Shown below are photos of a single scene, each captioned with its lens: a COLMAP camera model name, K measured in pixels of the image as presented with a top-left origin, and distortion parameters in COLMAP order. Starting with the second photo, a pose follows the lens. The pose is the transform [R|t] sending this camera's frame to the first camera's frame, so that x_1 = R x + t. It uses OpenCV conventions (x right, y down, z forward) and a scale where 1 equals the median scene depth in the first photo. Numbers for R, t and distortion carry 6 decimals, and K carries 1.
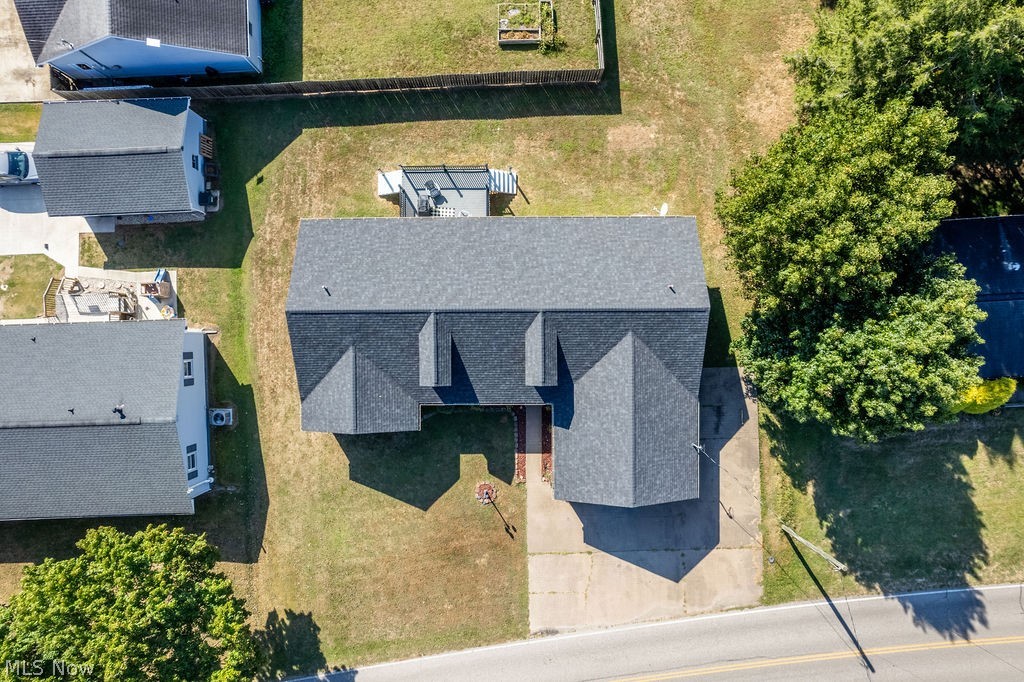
lens RADIAL K [[659.2, 0, 512.0], [0, 659.2, 341.0], [0, 0, 1]] dist [-0.078167, 0.067232]
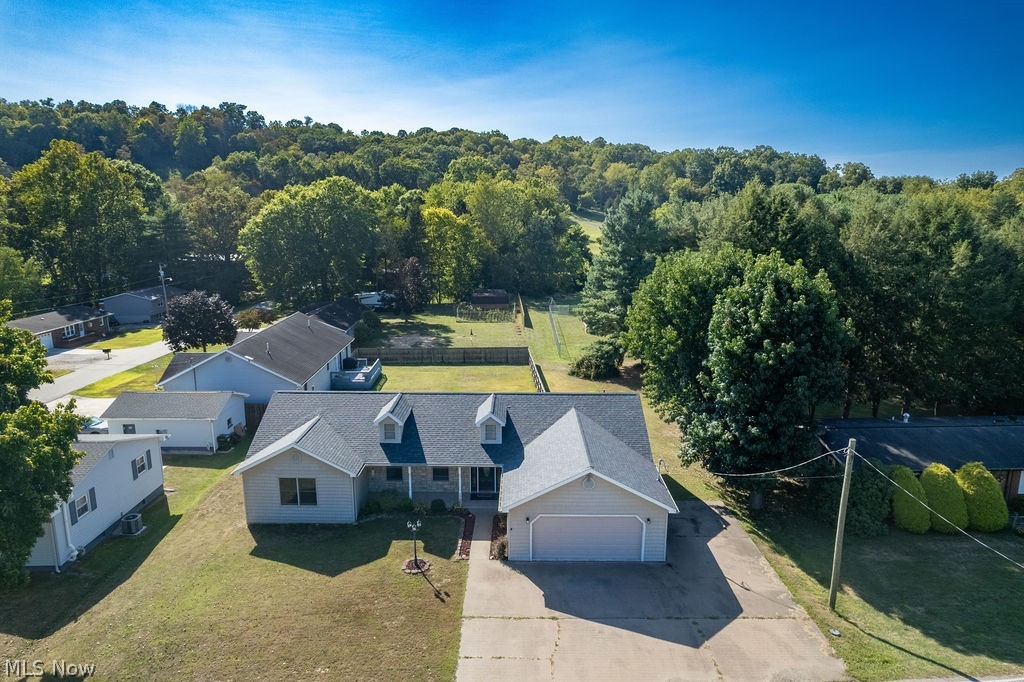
lens RADIAL K [[659.2, 0, 512.0], [0, 659.2, 341.0], [0, 0, 1]] dist [-0.078167, 0.067232]
pose [[0.999802, 0.008880, -0.017820, 0.084212], [-0.019257, 0.204001, -0.978781, 0.924282], [-0.005056, 0.978930, 0.204131, 0.583022]]
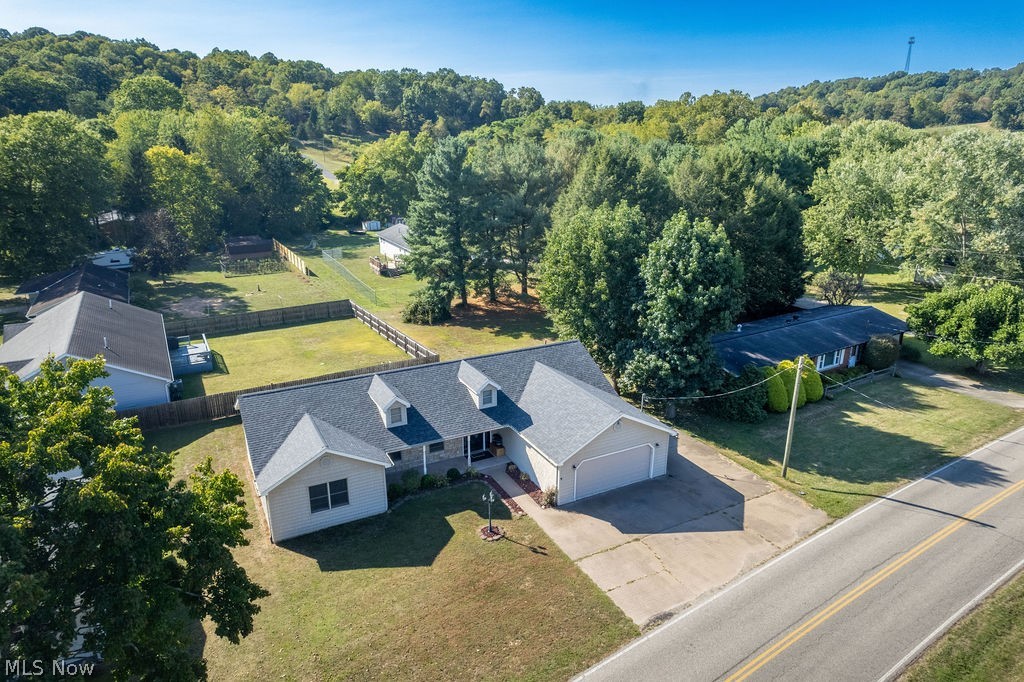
lens RADIAL K [[659.2, 0, 512.0], [0, 659.2, 341.0], [0, 0, 1]] dist [-0.078167, 0.067232]
pose [[0.889104, -0.136251, 0.436955, -0.345901], [0.457605, 0.284592, -0.842381, 0.872982], [-0.009579, 0.948917, 0.315381, 0.505349]]
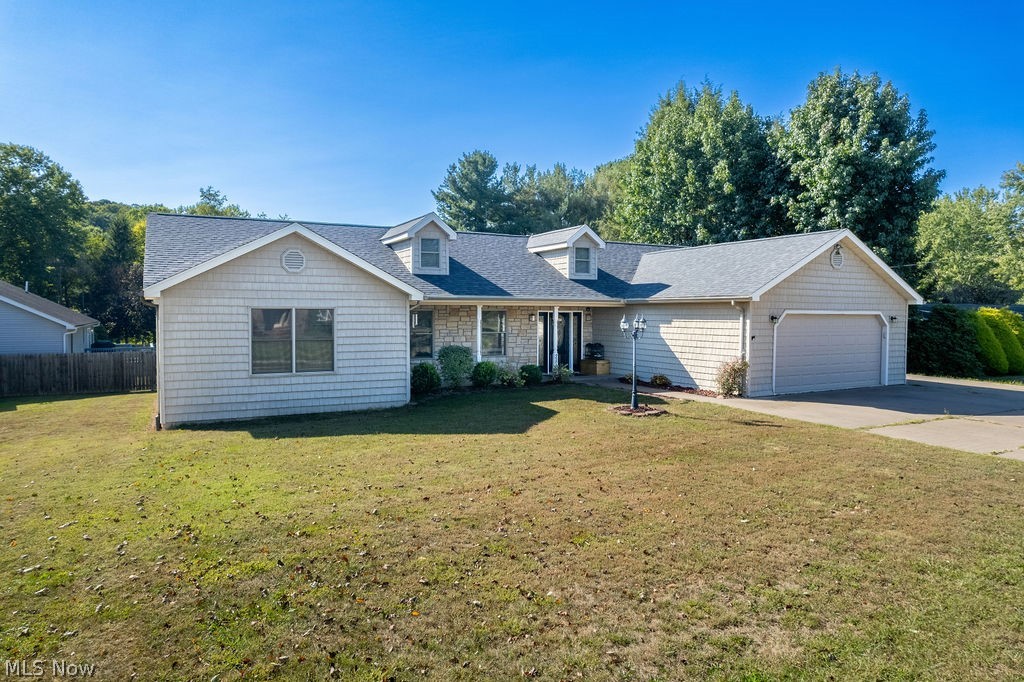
lens RADIAL K [[659.2, 0, 512.0], [0, 659.2, 341.0], [0, 0, 1]] dist [-0.078167, 0.067232]
pose [[0.885710, -0.012953, 0.464059, -0.283820], [0.464140, 0.045393, -0.884598, 0.536356], [-0.009607, 0.998885, 0.046217, 0.940106]]
